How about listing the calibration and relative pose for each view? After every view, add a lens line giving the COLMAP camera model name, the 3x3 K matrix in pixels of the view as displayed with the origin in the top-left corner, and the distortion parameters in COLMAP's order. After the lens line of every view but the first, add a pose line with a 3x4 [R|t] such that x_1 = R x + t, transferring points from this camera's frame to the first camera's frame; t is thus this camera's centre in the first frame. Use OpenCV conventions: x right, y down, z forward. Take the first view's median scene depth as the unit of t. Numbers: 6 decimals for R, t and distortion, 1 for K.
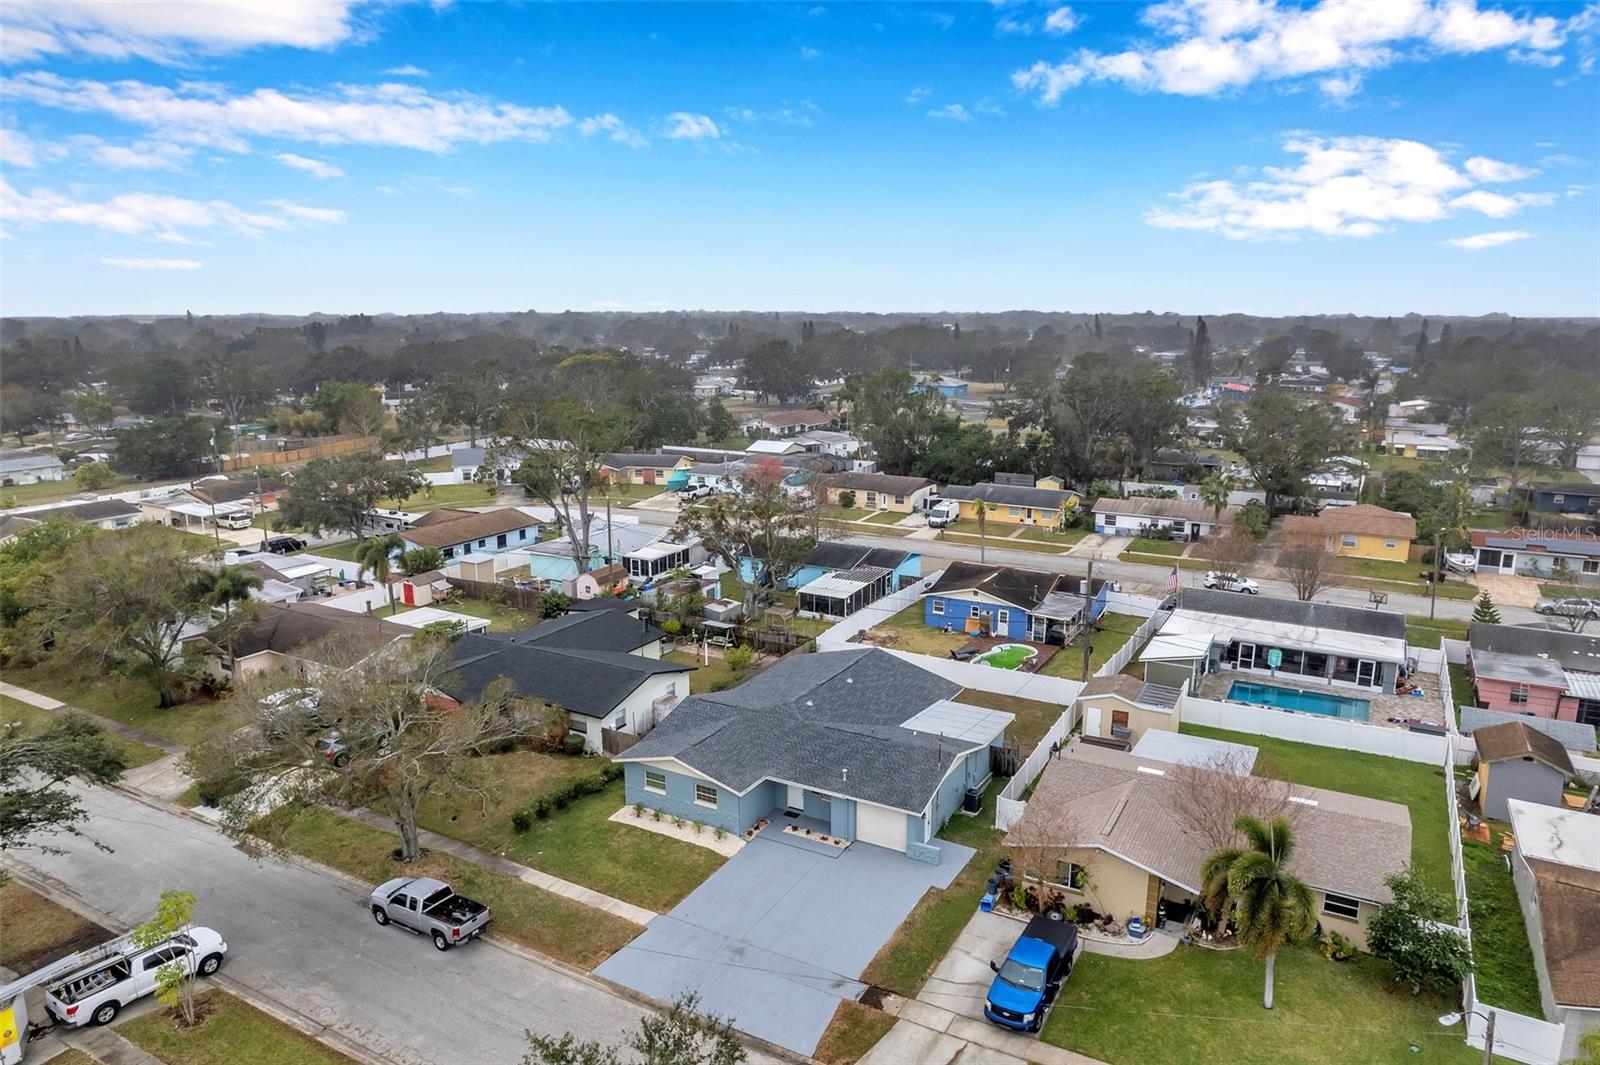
lens RADIAL K [[1060.0, 0, 802.8], [0, 1060.0, 534.0], [0, 0, 1]] dist [-0.086583, 0.083838]
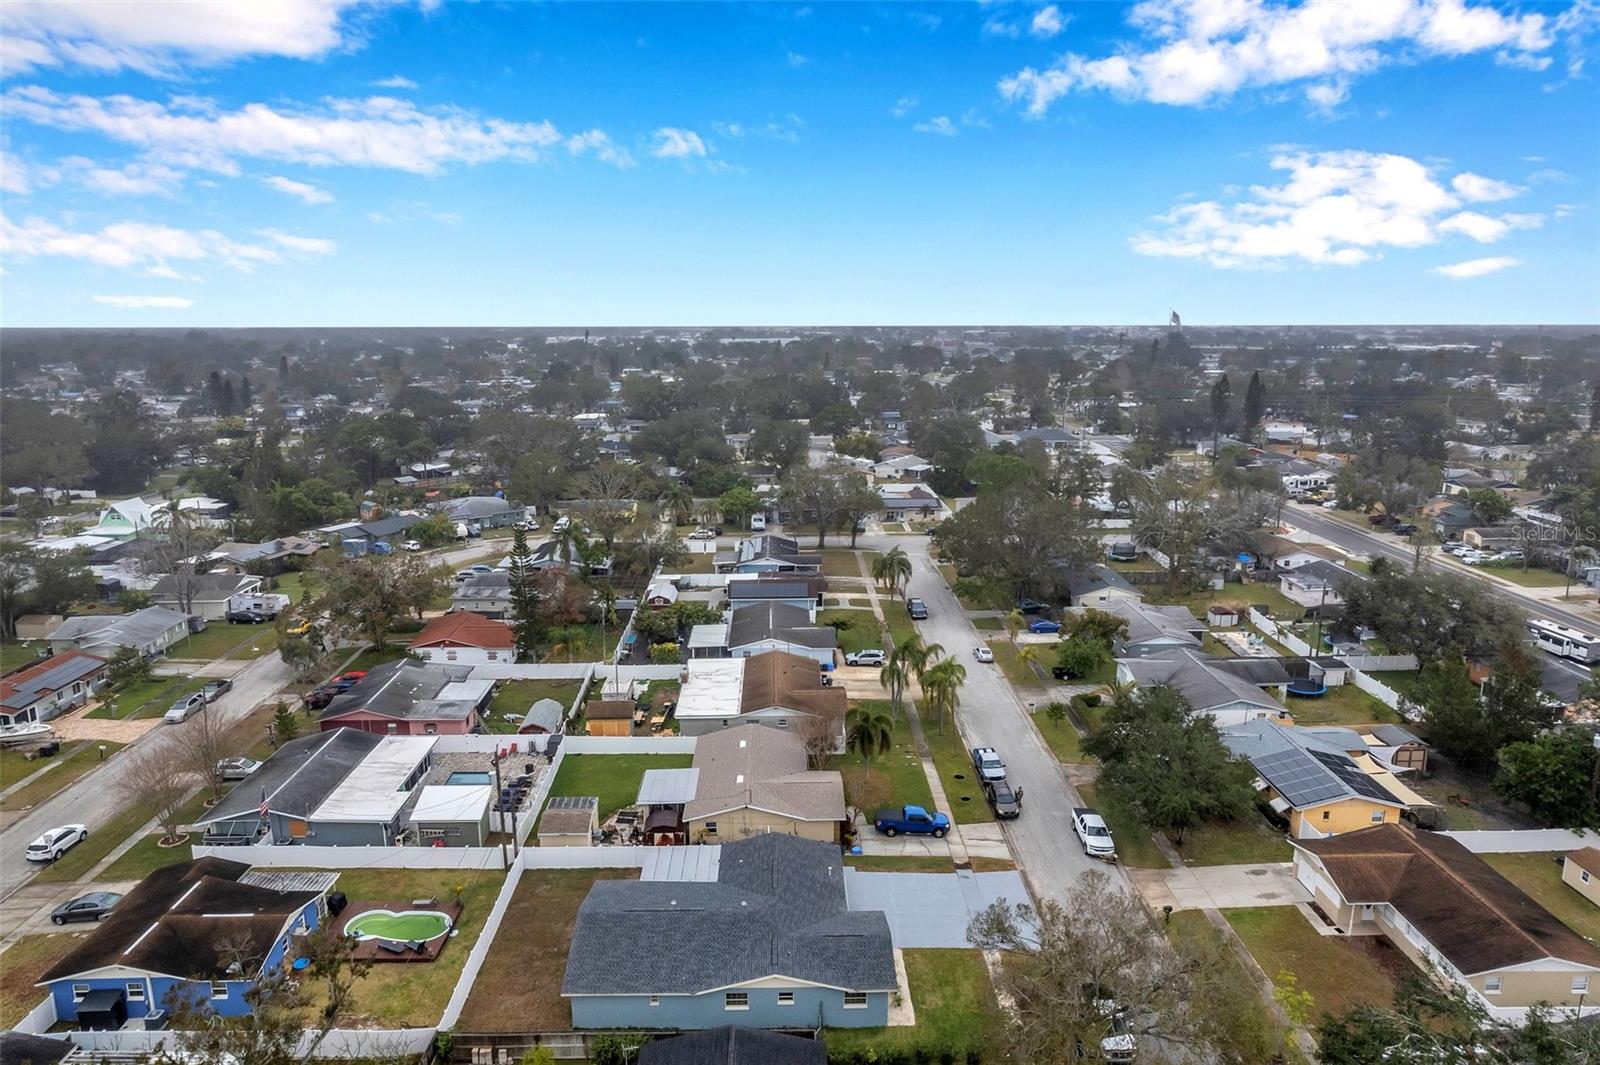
lens RADIAL K [[1048.8, 0, 801.4], [0, 1048.8, 539.1], [0, 0, 1]] dist [-0.082460, 0.074775]
pose [[-0.510757, -0.177186, 0.841268, -0.647584], [0.187096, 0.932171, 0.309923, -0.385639], [-0.839120, 0.315693, -0.442962, 0.963533]]
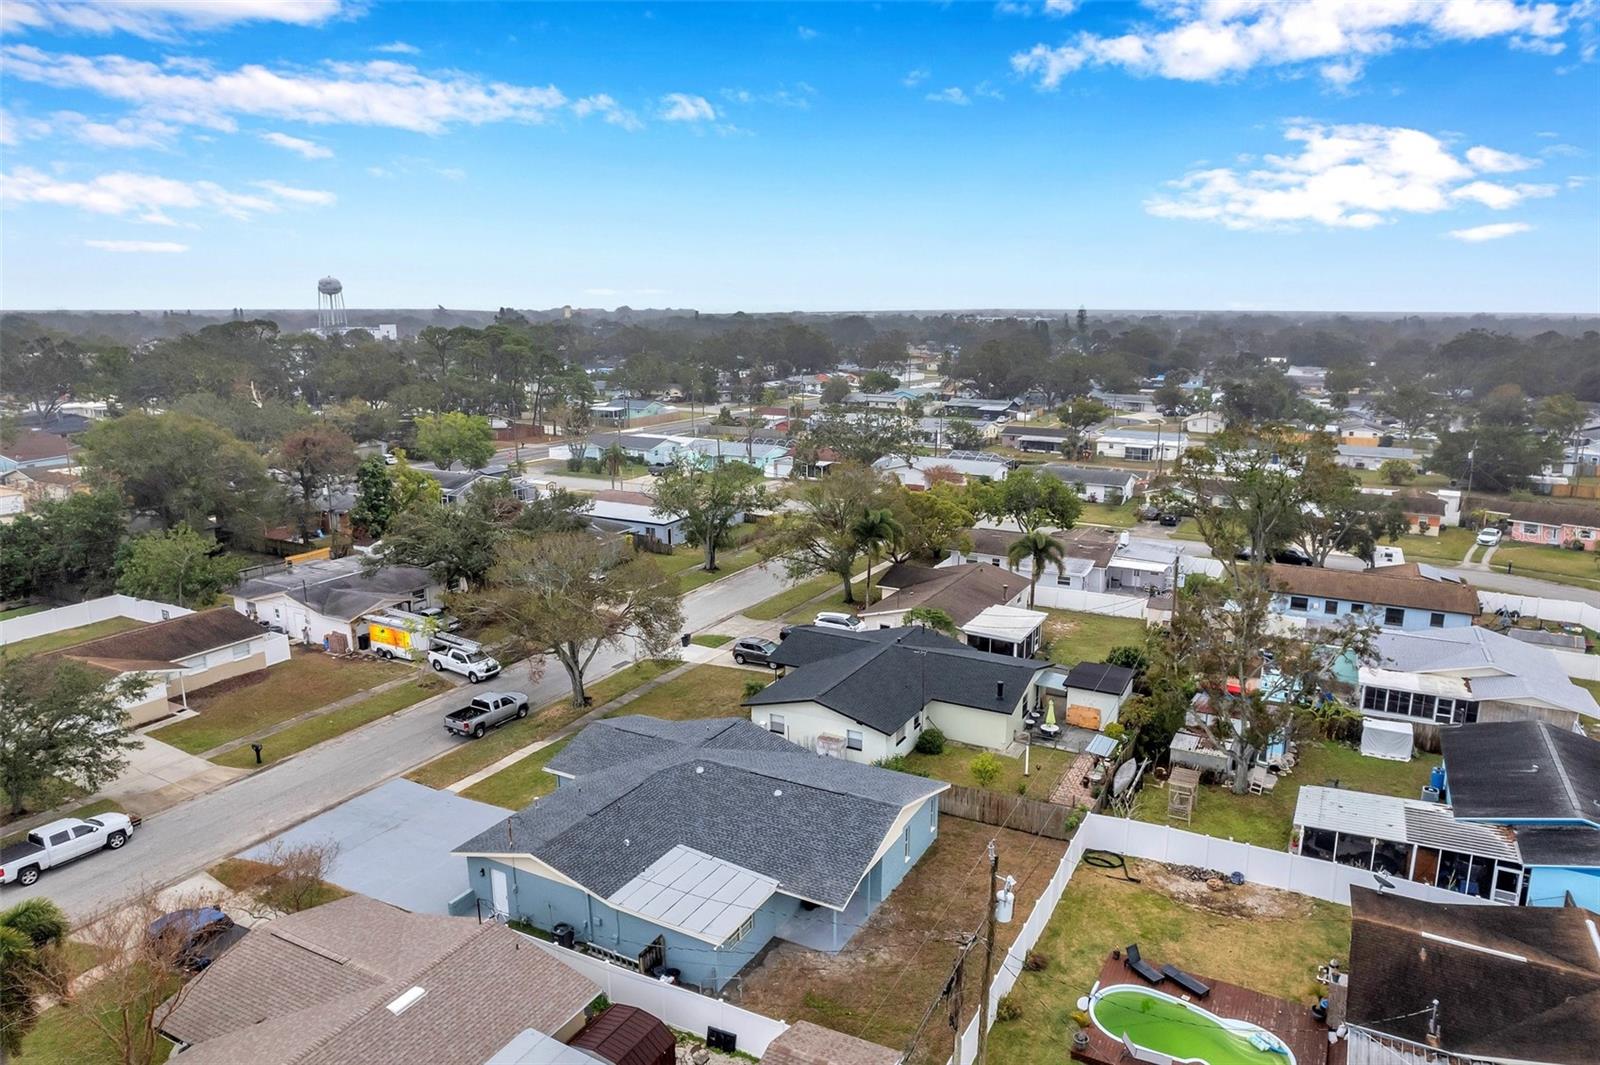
lens RADIAL K [[1045.3, 0, 813.6], [0, 1045.3, 531.8], [0, 0, 1]] dist [-0.080996, 0.076922]
pose [[0.030140, 0.214851, -0.976182, 0.579173], [-0.214861, 0.955188, 0.203596, -0.157595], [0.976179, 0.203607, 0.074952, 0.725260]]
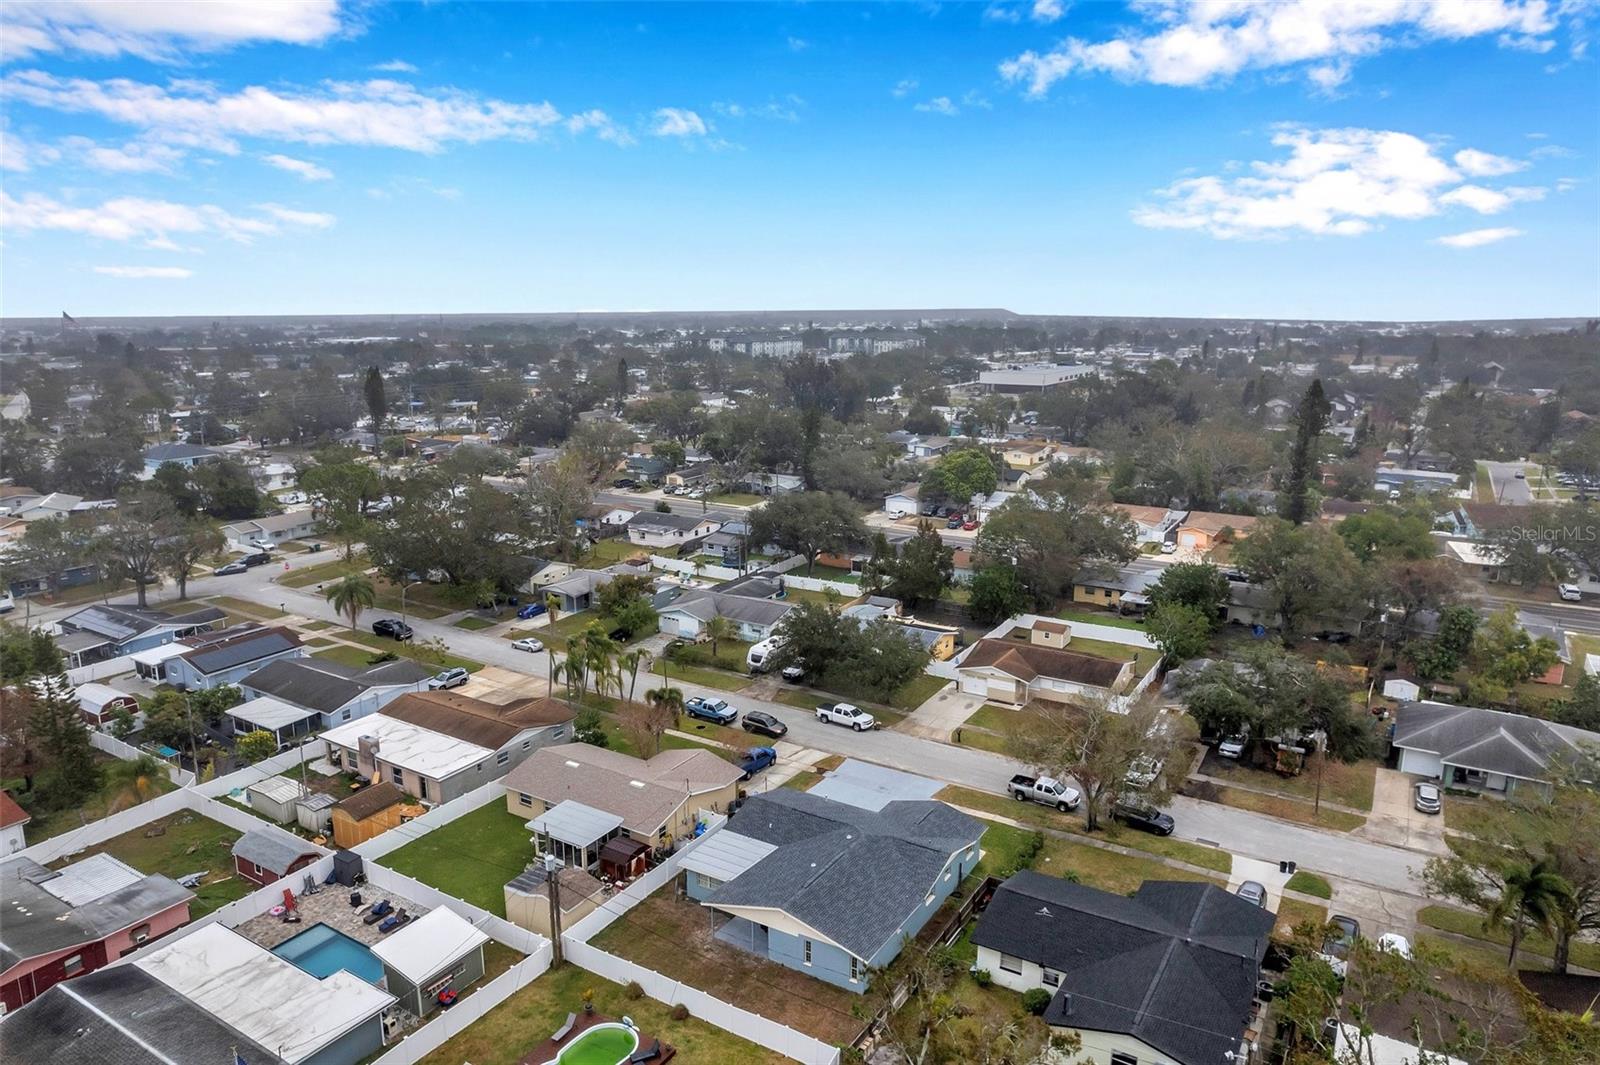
lens RADIAL K [[1033.3, 0, 800.0], [0, 1033.3, 532.5], [0, 0, 1]] dist [-0.051386, 0.002663]
pose [[-0.999419, -0.003758, 0.033874, 0.018278], [0.010724, 0.908742, 0.417221, -0.499107], [-0.032351, 0.417342, -0.908173, 1.440763]]
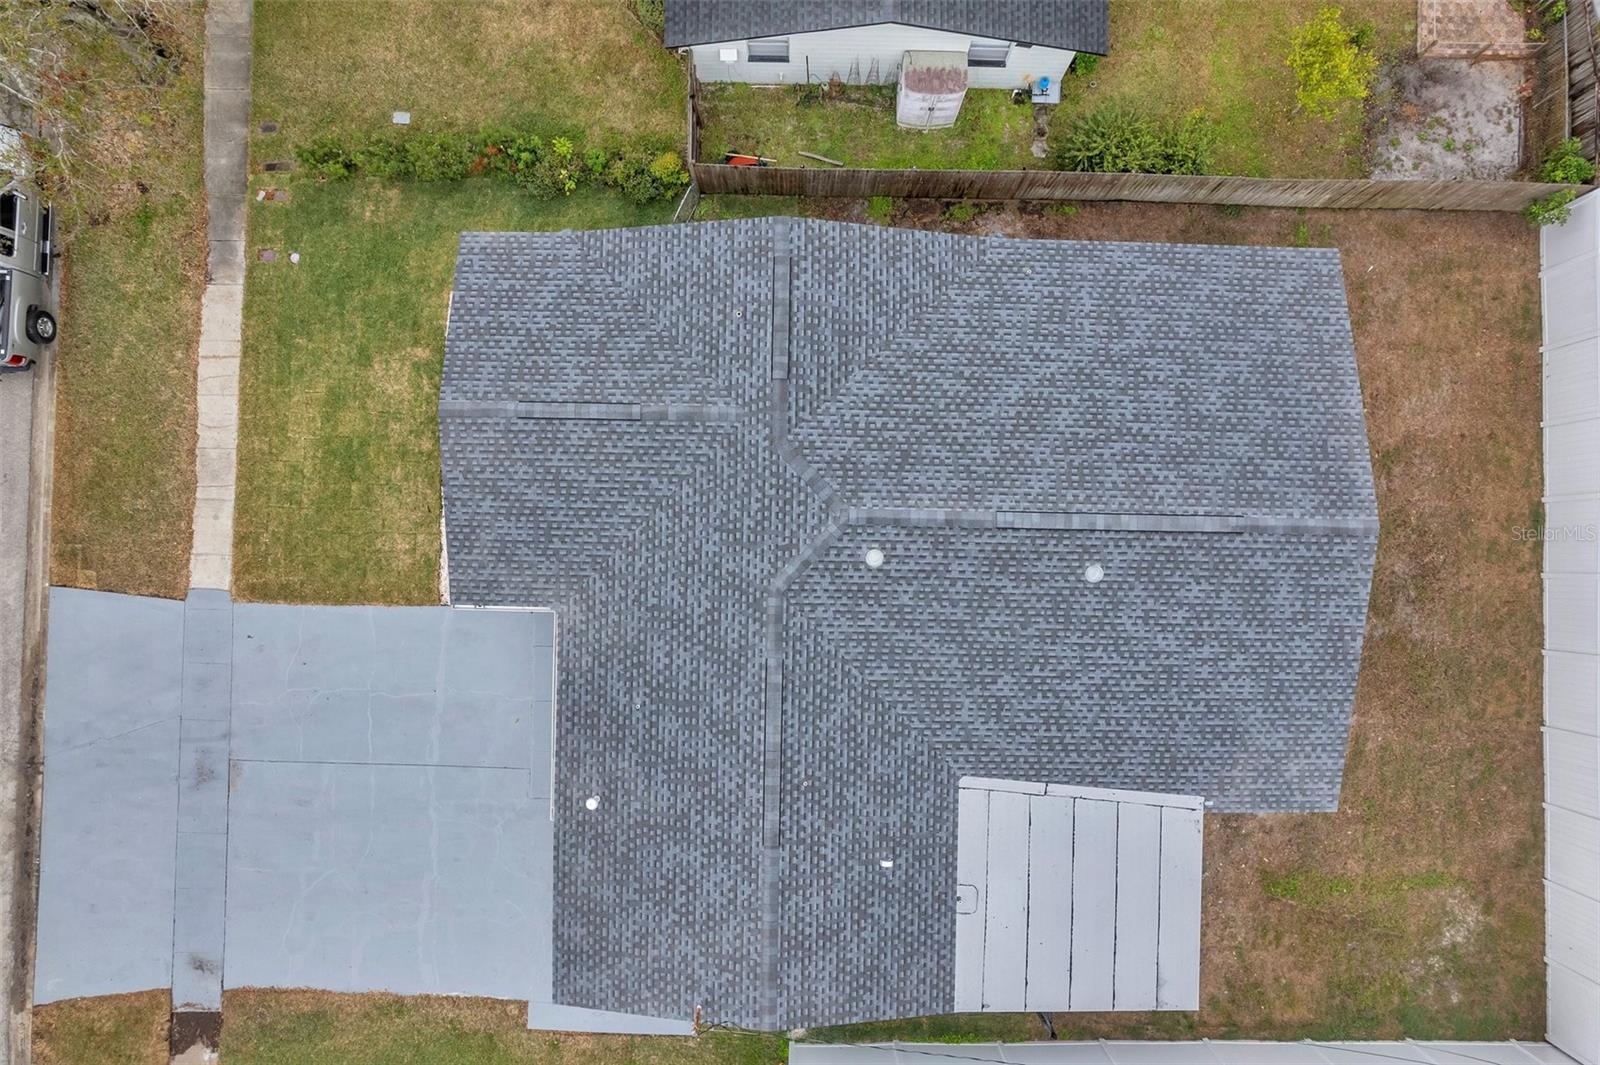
lens RADIAL K [[1048.8, 0, 801.4], [0, 1048.8, 539.1], [0, 0, 1]] dist [-0.082460, 0.074775]
pose [[0.478284, 0.878011, -0.018467, -0.003205], [-0.189560, 0.123747, 0.974040, -0.132781], [0.857503, -0.462367, 0.225622, 0.662468]]
